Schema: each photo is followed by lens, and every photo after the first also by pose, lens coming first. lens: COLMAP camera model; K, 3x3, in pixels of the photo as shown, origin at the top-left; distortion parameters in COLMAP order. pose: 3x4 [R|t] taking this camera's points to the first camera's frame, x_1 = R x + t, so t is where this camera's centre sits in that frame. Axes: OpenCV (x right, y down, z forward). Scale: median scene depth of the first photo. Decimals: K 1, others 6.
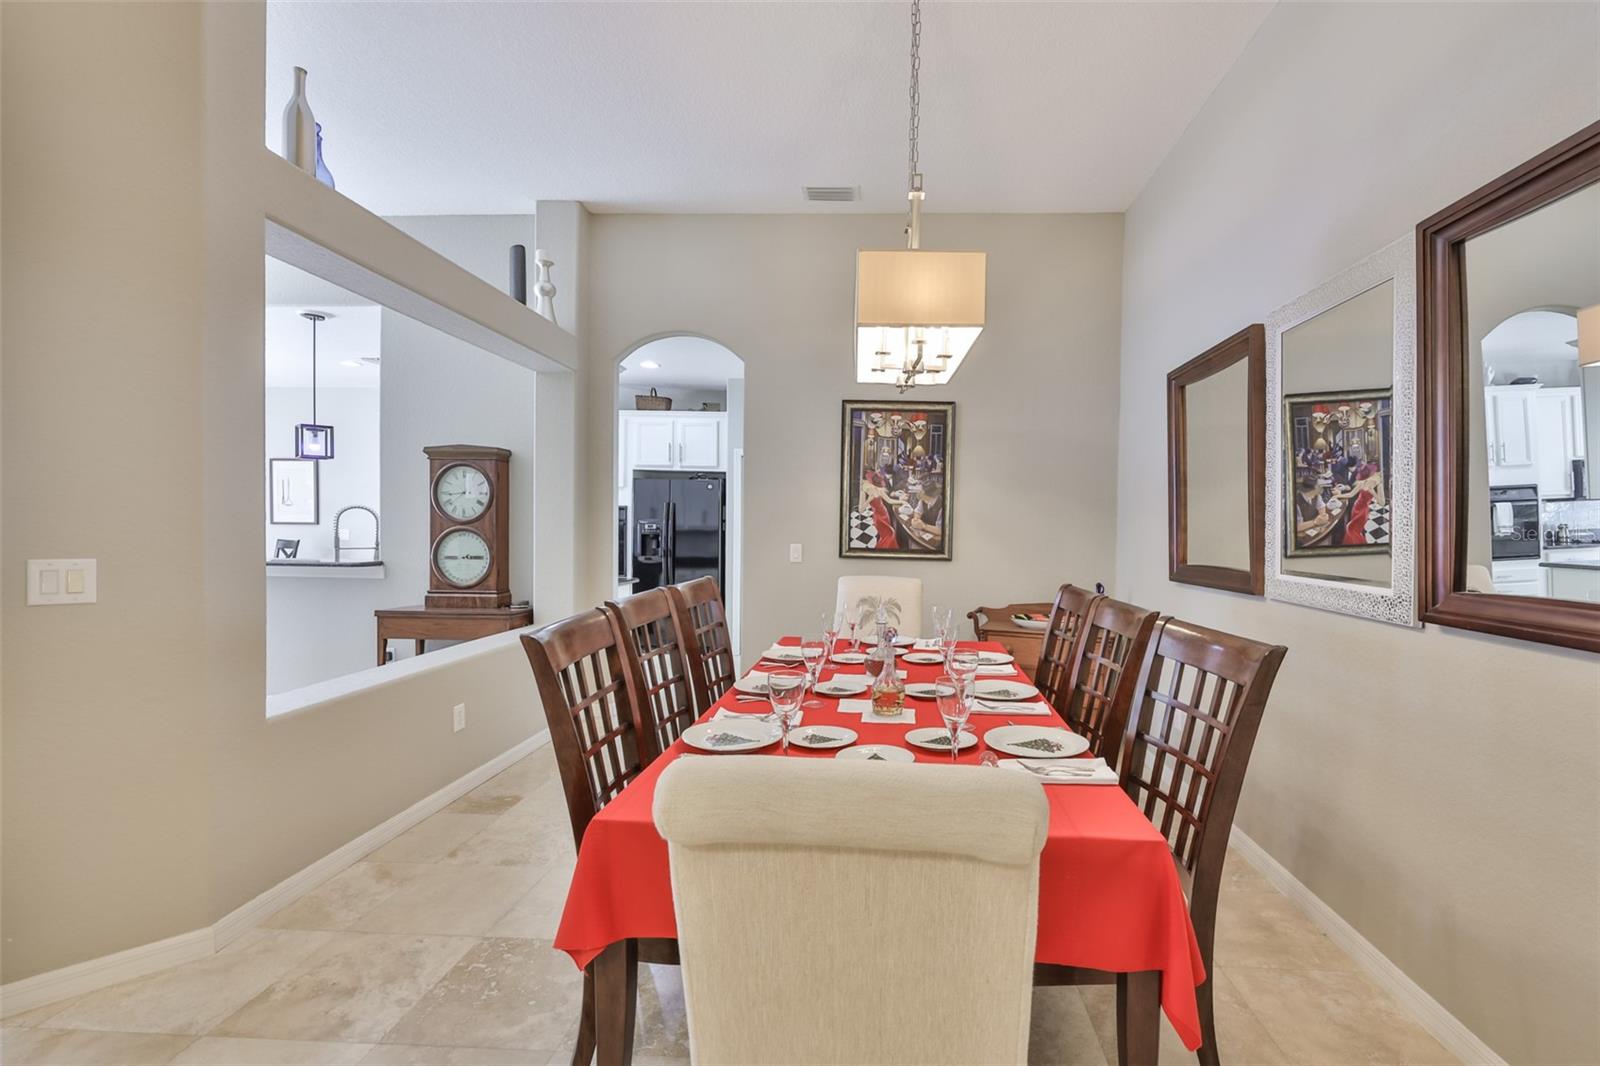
lens RADIAL K [[682.6, 0, 851.6], [0, 682.6, 538.8], [0, 0, 1]] dist [-0.003256, 0.000108]
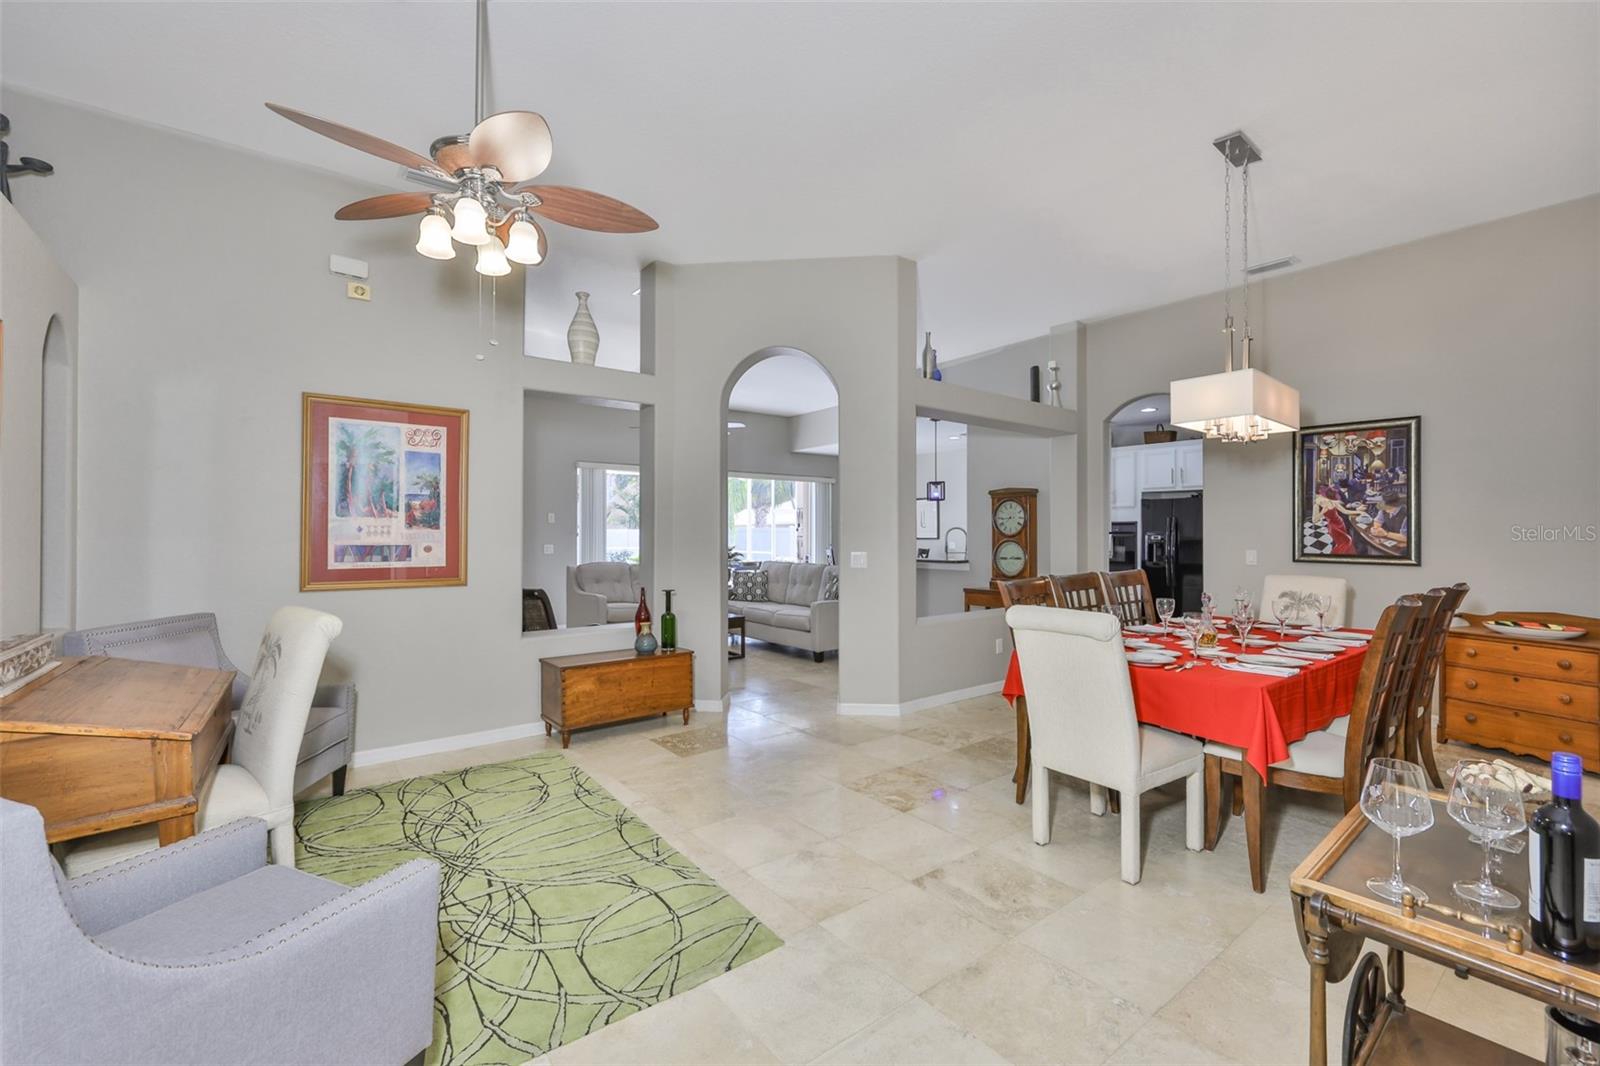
lens RADIAL K [[682.6, 0, 794.5], [0, 682.6, 530.6], [0, 0, 1]] dist [-0.003256, 0.000108]
pose [[0.638637, -0.020491, -0.769235, 0.338194], [-0.004555, 0.999527, -0.030407, 0.013508], [0.769495, 0.022923, 0.638242, -0.410493]]
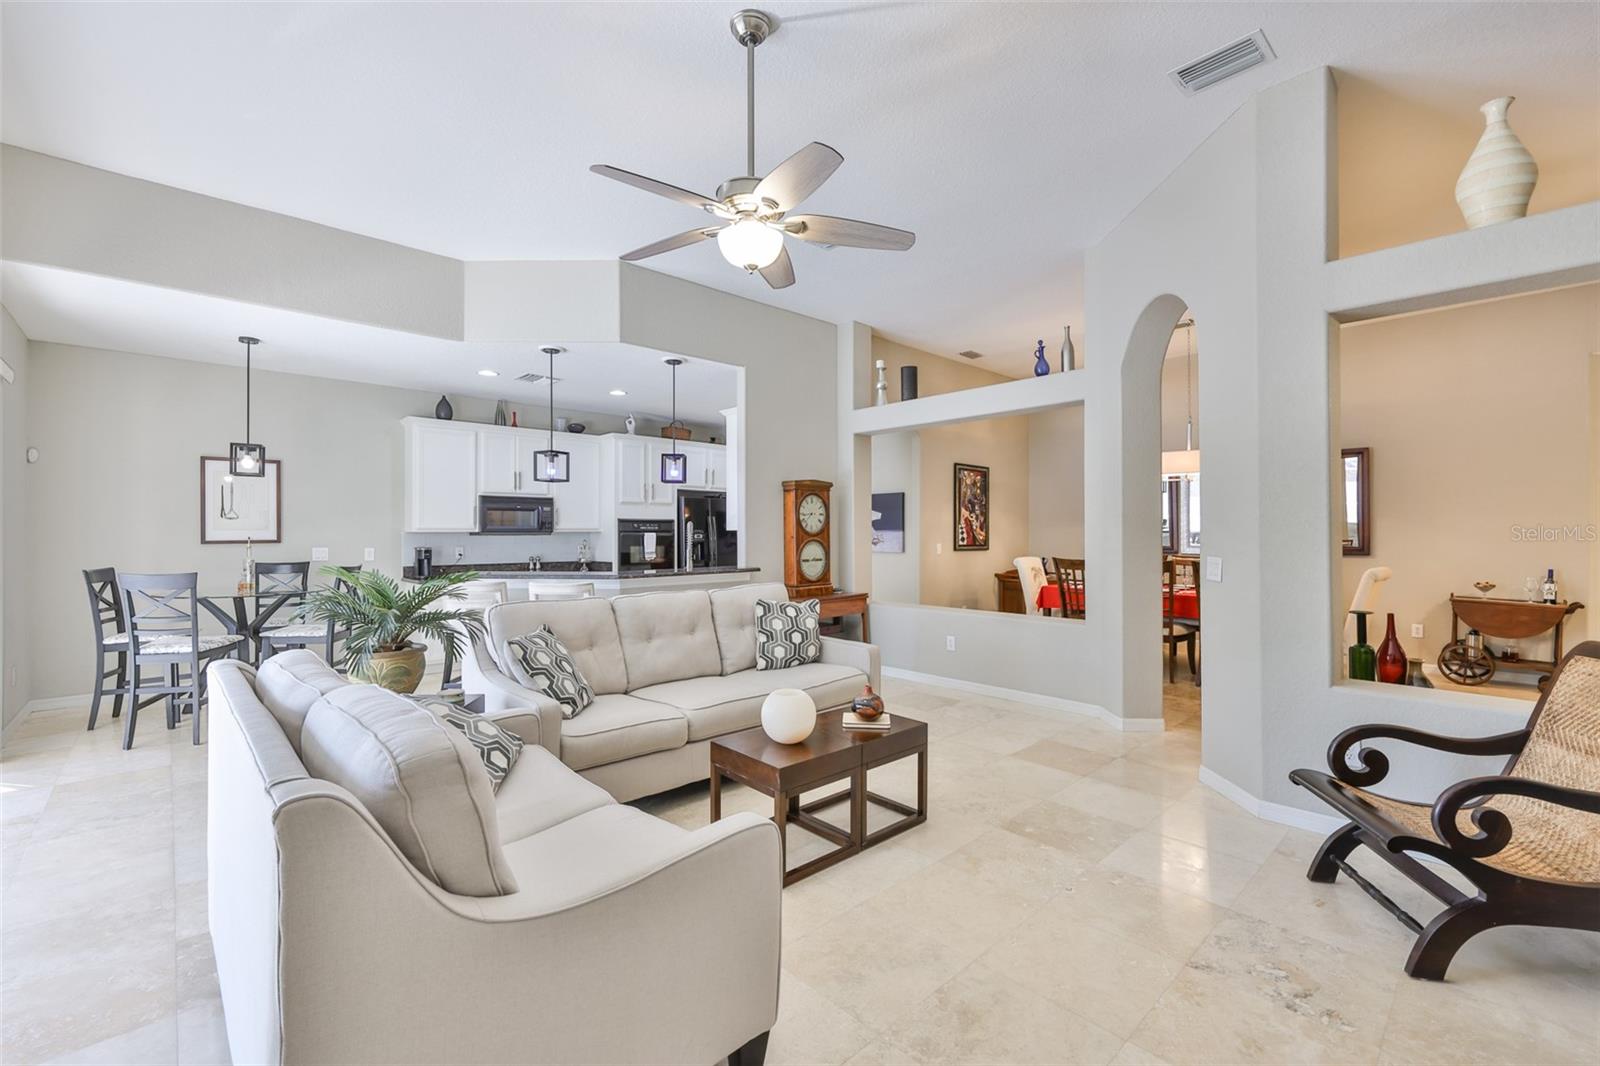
lens RADIAL K [[690.7, 0, 799.7], [0, 690.7, 535.9], [0, 0, 1]] dist [-0.002691, -0.000200]
pose [[0.704214, -0.019818, 0.709711, -1.594950], [0.026742, 0.999641, 0.001379, -0.024266], [-0.709484, 0.018008, 0.704491, 0.013454]]
